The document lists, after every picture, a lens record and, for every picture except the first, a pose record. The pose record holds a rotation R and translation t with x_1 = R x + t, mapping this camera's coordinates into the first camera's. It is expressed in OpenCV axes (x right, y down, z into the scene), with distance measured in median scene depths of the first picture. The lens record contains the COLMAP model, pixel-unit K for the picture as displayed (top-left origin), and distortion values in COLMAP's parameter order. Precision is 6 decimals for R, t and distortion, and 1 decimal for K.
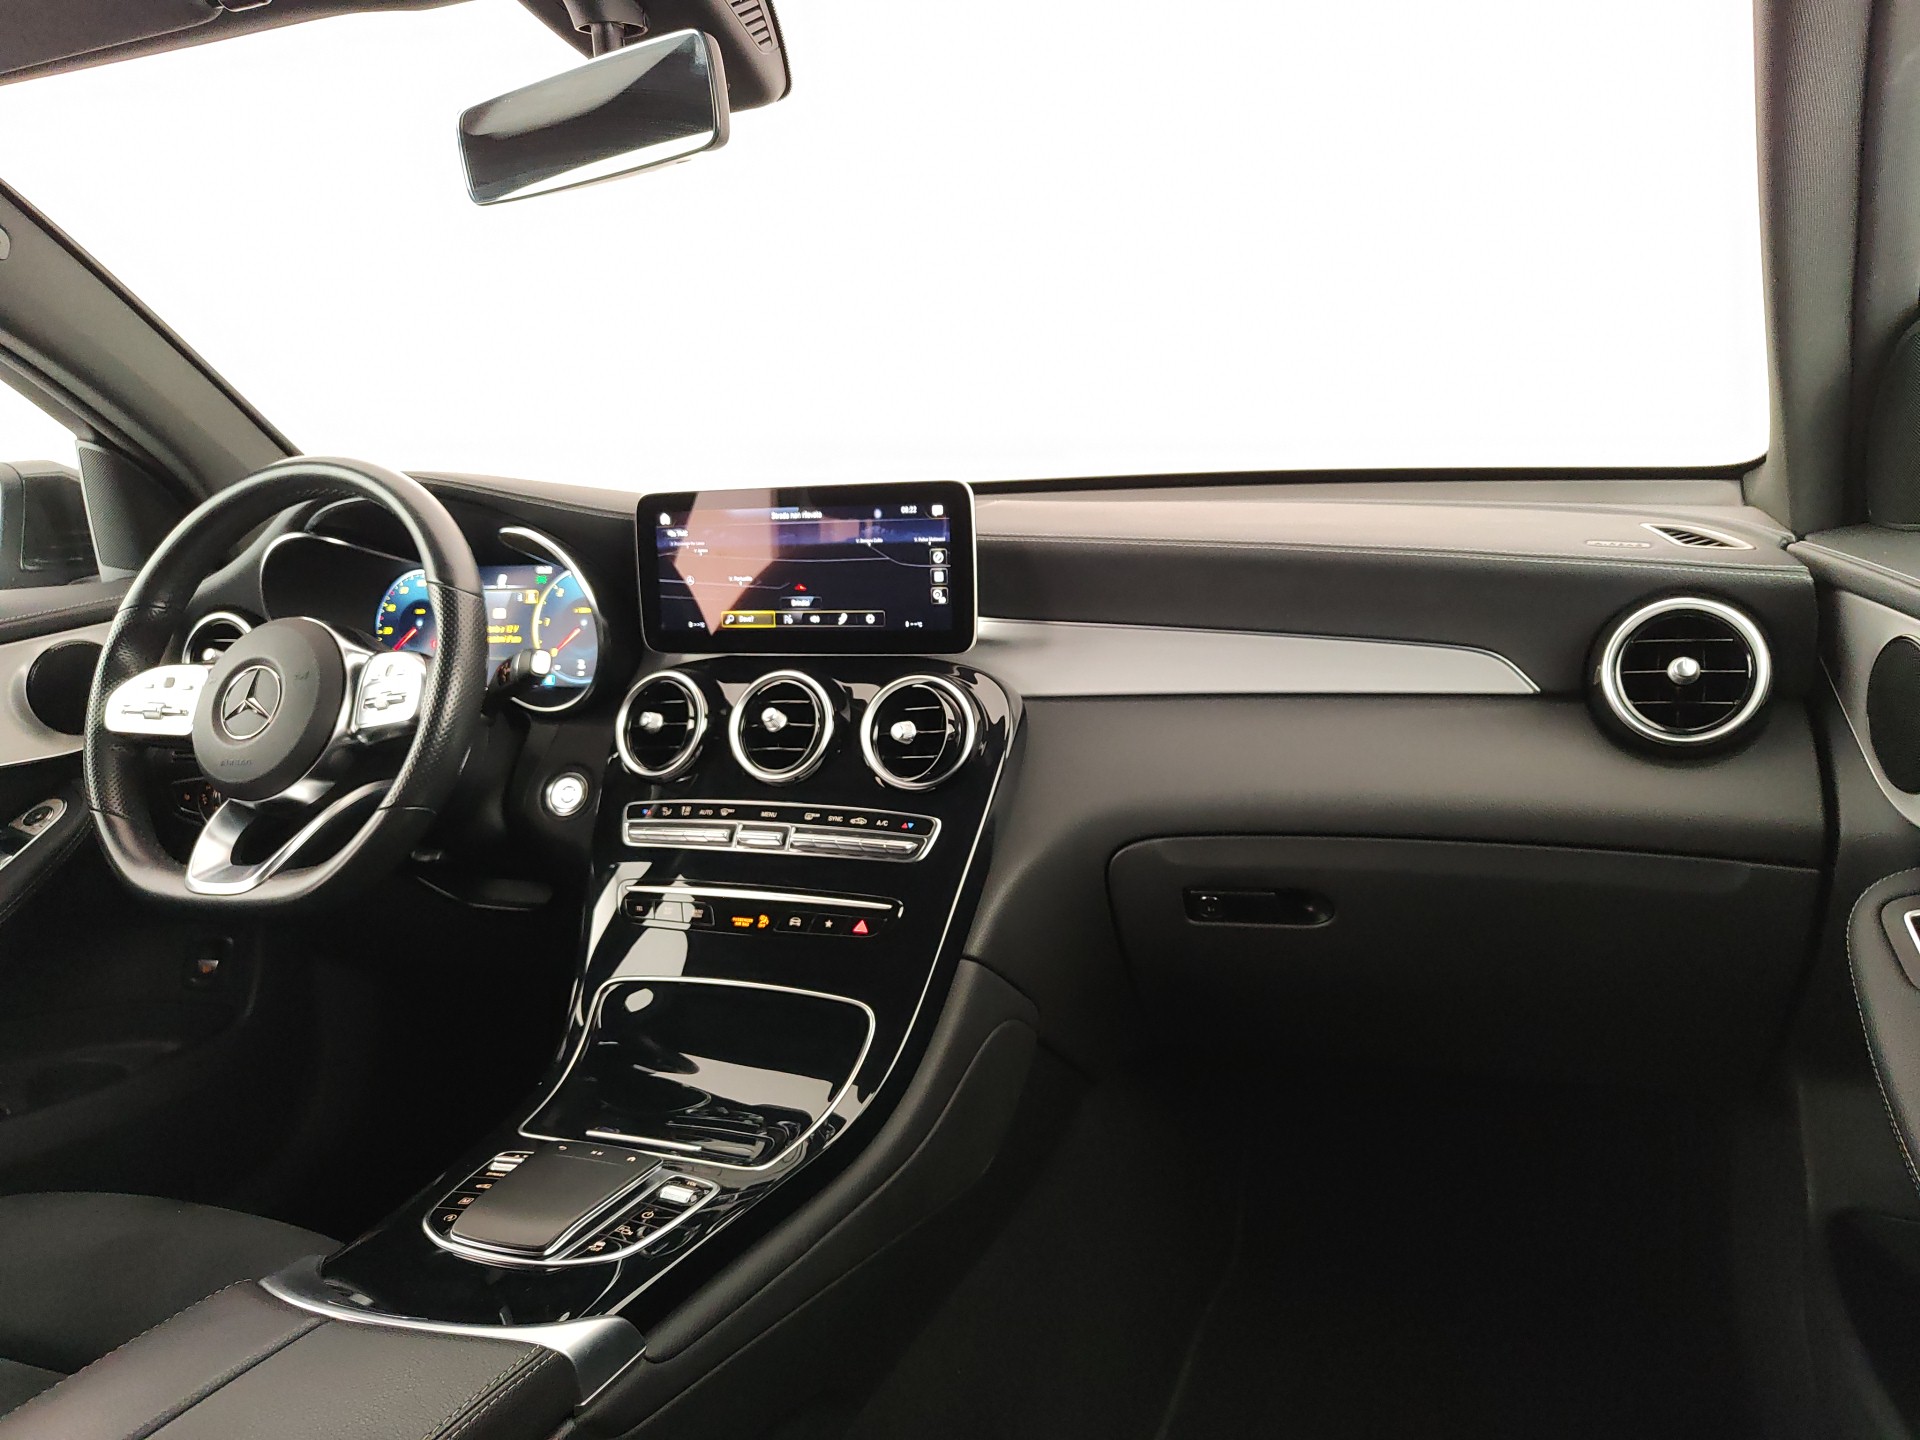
lens RADIAL K [[1343.4, 0, 960.0], [0, 1343.4, 720.0], [0, 0, 1]] dist [0.017399, -0.008144]
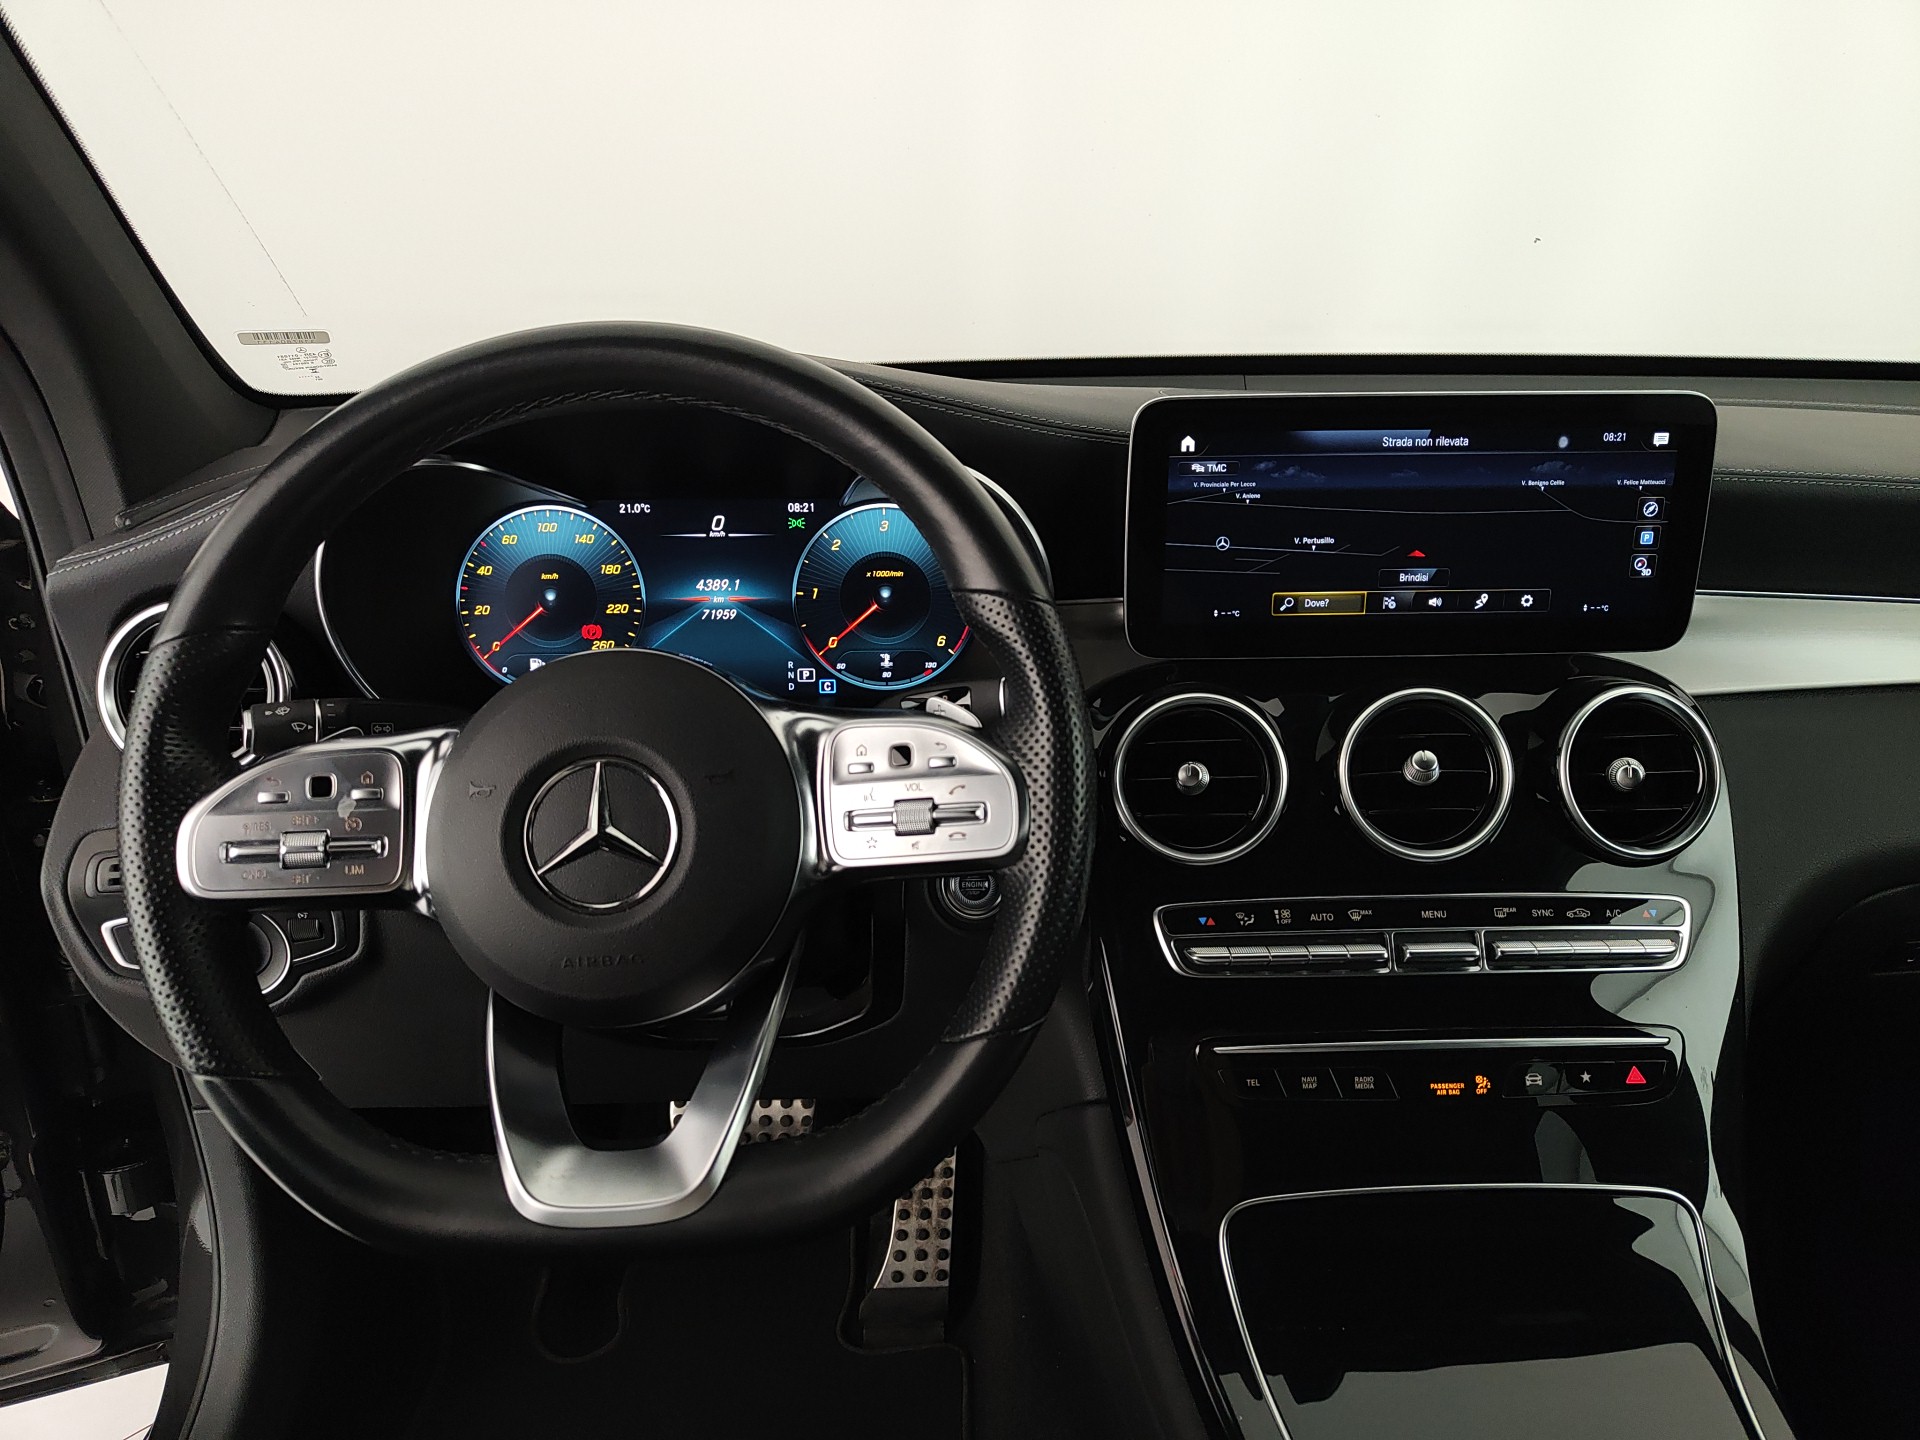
lens RADIAL K [[1341.9, 0, 960.0], [0, 1341.9, 720.0], [0, 0, 1]] dist [0.006078, -0.000504]
pose [[0.927483, -0.084509, 0.364188, -0.581272], [0.034276, 0.989236, 0.142257, -0.122725], [-0.372290, -0.119458, 0.920397, 0.492519]]
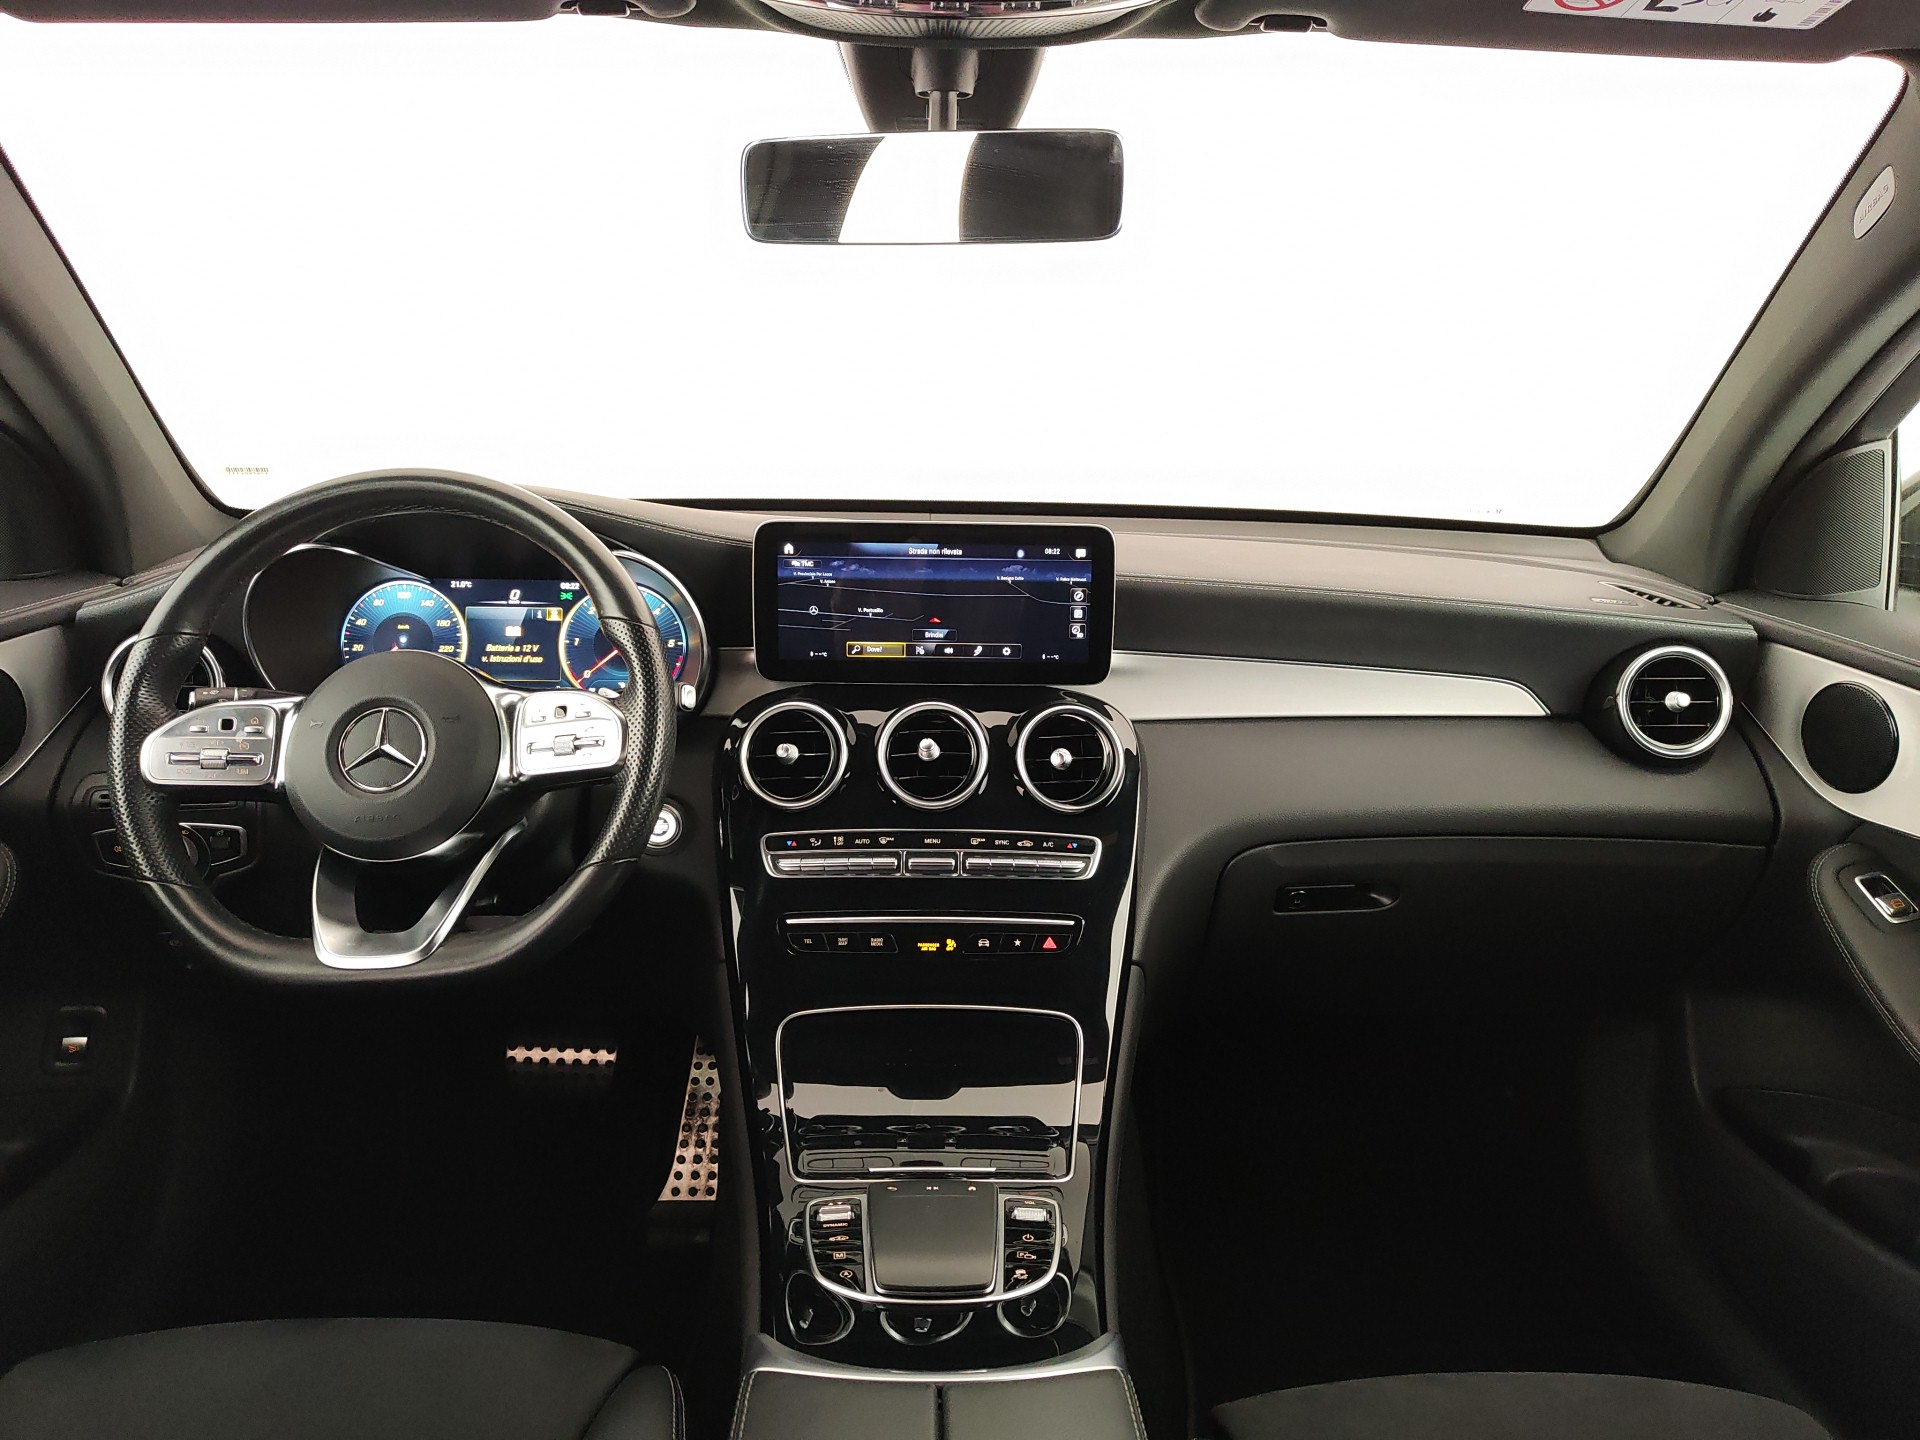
lens RADIAL K [[1321.0, 0, 950.8], [0, 1321.0, 712.8], [0, 0, 1]] dist [0.039776, -0.029336]
pose [[0.927162, -0.021404, 0.374048, -0.506765], [0.010060, 0.999429, 0.032254, -0.061726], [-0.374525, -0.026141, 0.926848, 0.046631]]
